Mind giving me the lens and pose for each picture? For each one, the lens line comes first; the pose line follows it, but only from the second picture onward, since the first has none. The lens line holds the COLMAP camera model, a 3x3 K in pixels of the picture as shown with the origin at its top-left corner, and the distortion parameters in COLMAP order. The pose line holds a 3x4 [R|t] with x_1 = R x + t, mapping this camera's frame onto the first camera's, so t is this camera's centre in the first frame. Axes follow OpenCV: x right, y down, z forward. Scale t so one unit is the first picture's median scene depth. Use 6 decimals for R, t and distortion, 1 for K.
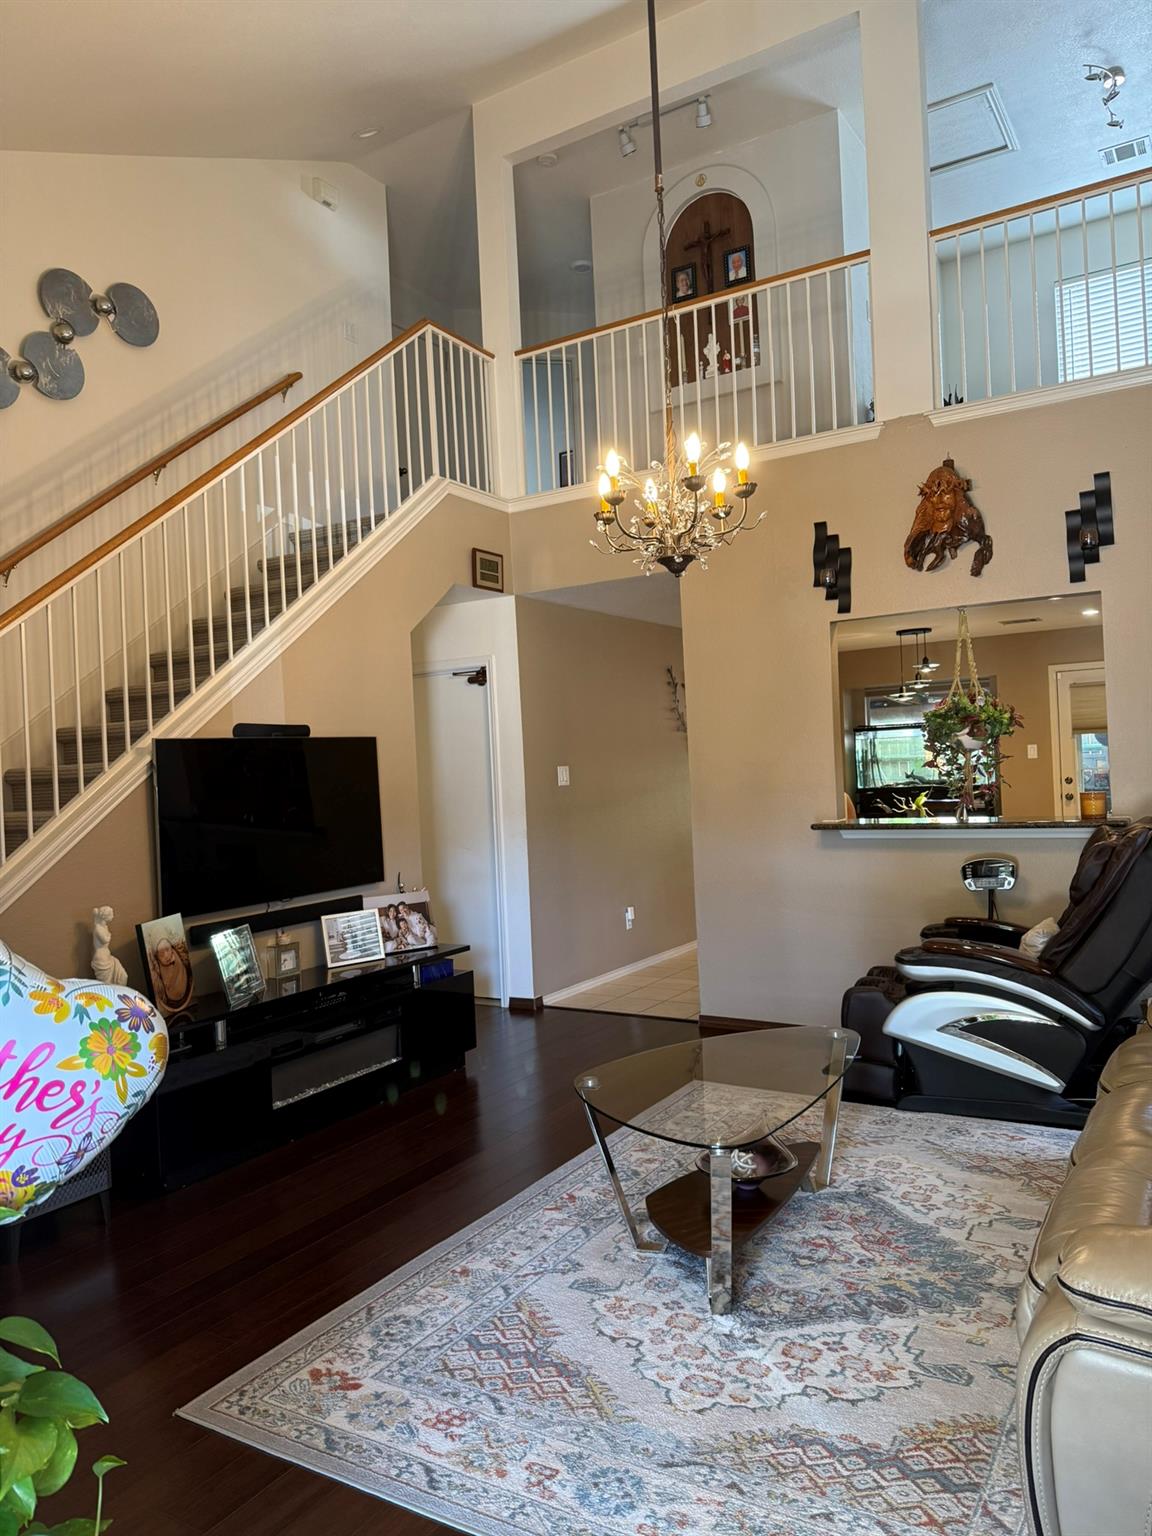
lens RADIAL K [[1085.4, 0, 575.5], [0, 1085.4, 775.3], [0, 0, 1]] dist [0.005413, -0.015919]
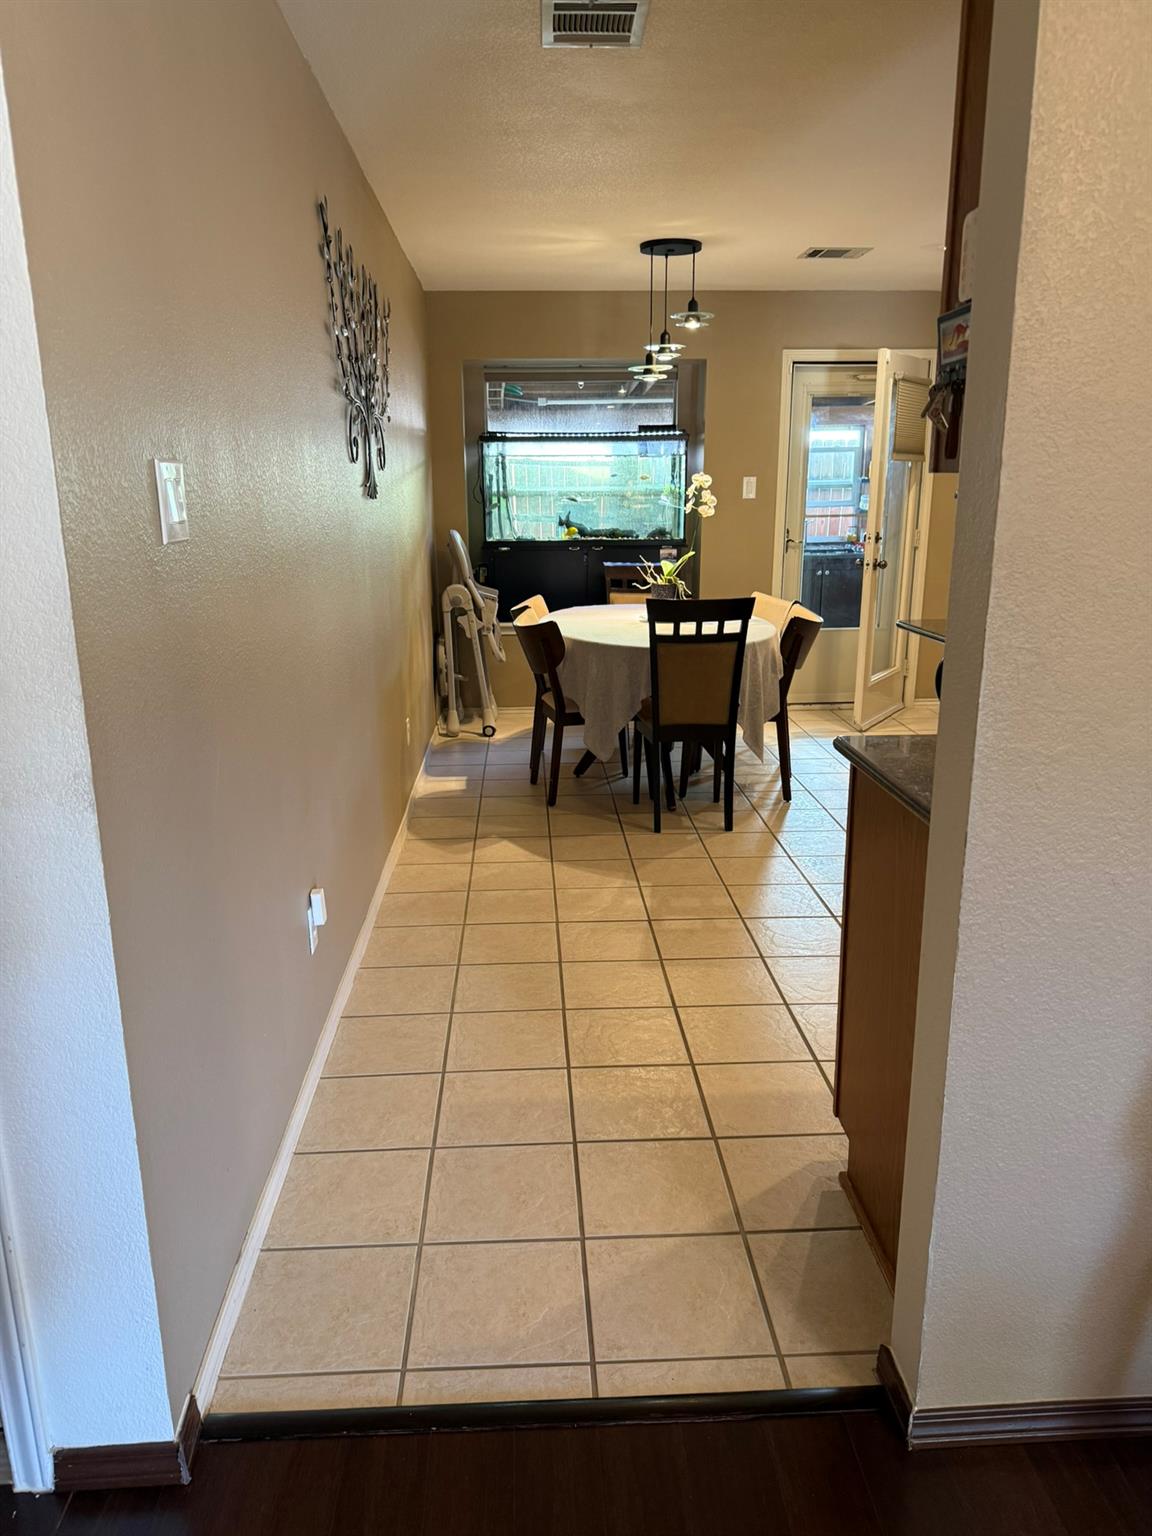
lens RADIAL K [[1085.4, 0, 575.5], [0, 1085.4, 775.3], [0, 0, 1]] dist [0.005413, -0.015919]
pose [[0.825078, -0.102254, 0.555688, -0.057085], [-0.027994, 0.974882, 0.220956, 0.006144], [-0.564324, -0.197862, 0.801492, 0.538683]]
